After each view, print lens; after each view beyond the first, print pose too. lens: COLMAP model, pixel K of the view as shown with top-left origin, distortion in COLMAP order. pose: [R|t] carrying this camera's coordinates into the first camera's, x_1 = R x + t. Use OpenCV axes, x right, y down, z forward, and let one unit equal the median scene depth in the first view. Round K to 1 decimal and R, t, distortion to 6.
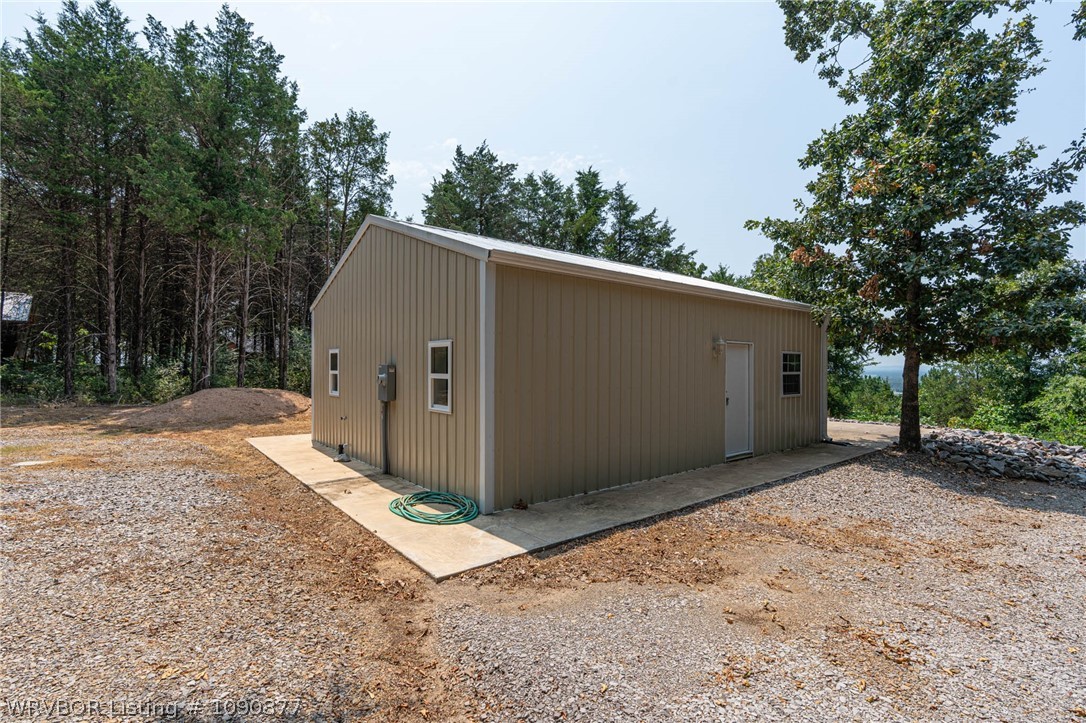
lens RADIAL K [[504.0, 0, 543.5], [0, 504.0, 365.3], [0, 0, 1]] dist [-0.007324, 0.003937]
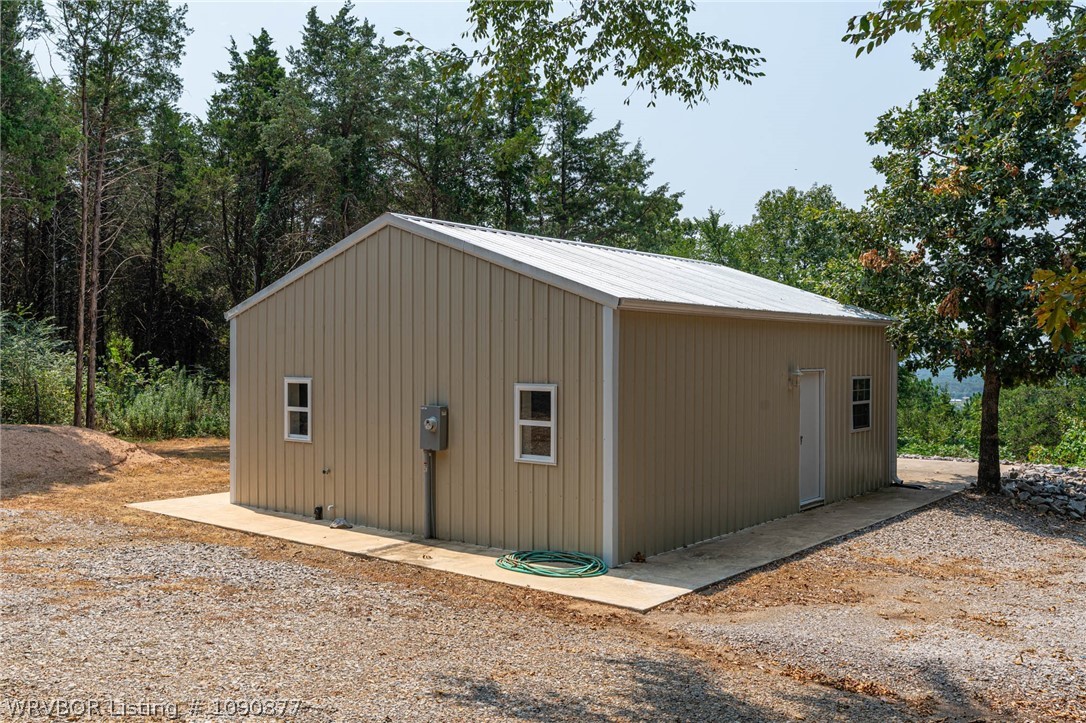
lens RADIAL K [[972.5, 0, 536.5], [0, 972.5, 362.4], [0, 0, 1]] dist [0.015116, -0.003989]
pose [[0.977855, -0.002542, 0.209267, -0.336533], [0.000302, 0.999942, 0.010735, -0.062988], [-0.209283, -0.010434, 0.977800, -0.416531]]
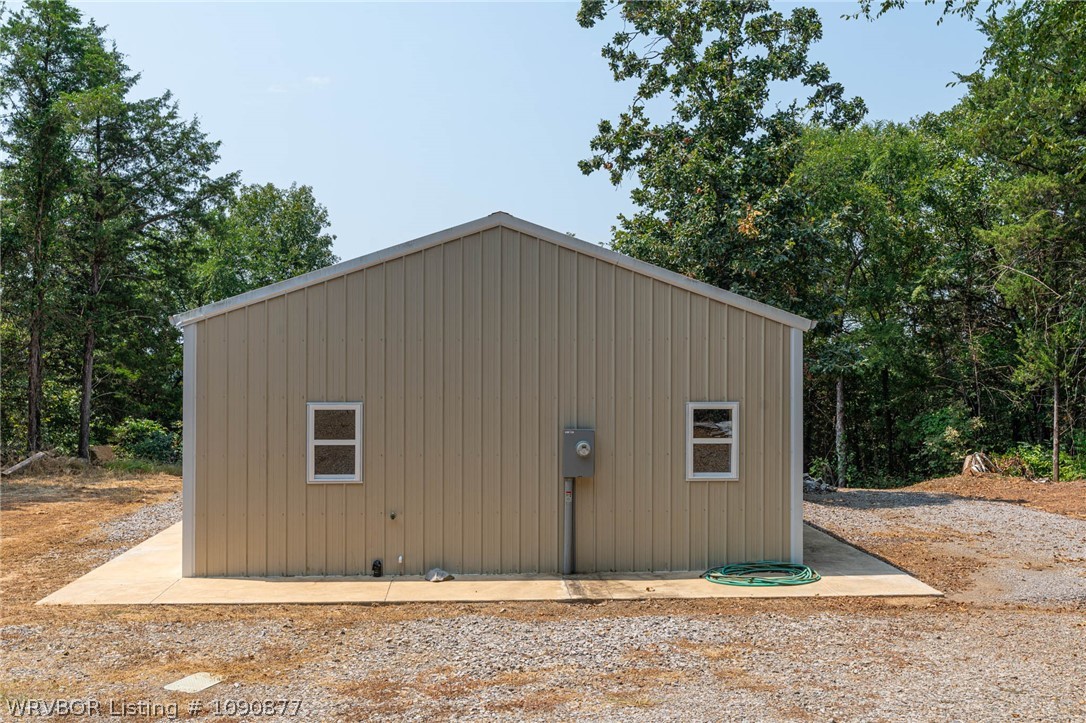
lens RADIAL K [[1019.4, 0, 543.0], [0, 1019.4, 361.5], [0, 0, 1]] dist [0.000059, -0.000061]
pose [[0.568761, -0.006090, 0.822480, -1.128841], [-0.002276, 0.999957, 0.008978, -0.082215], [-0.822500, -0.006978, 0.568723, 0.117579]]
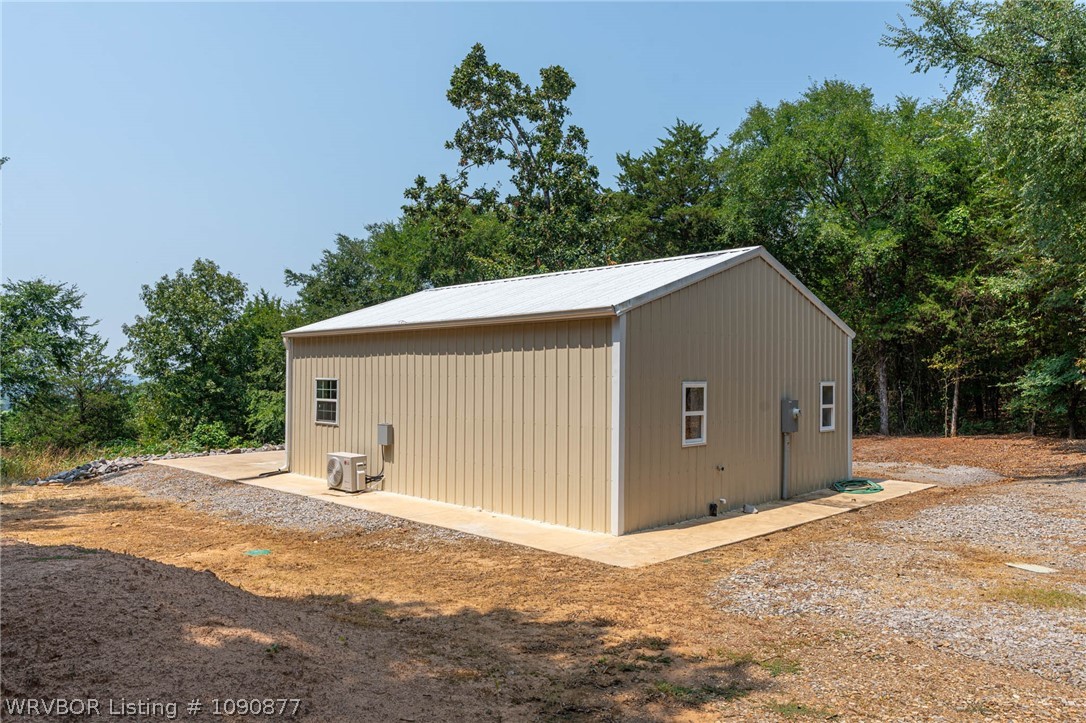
lens RADIAL K [[755.5, 0, 540.8], [0, 755.5, 365.2], [0, 0, 1]] dist [0.008025, -0.001837]
pose [[-0.102873, 0.013060, 0.994609, -1.347161], [-0.008018, 0.999870, -0.013959, -0.035333], [-0.994662, -0.009411, -0.102755, 1.207761]]
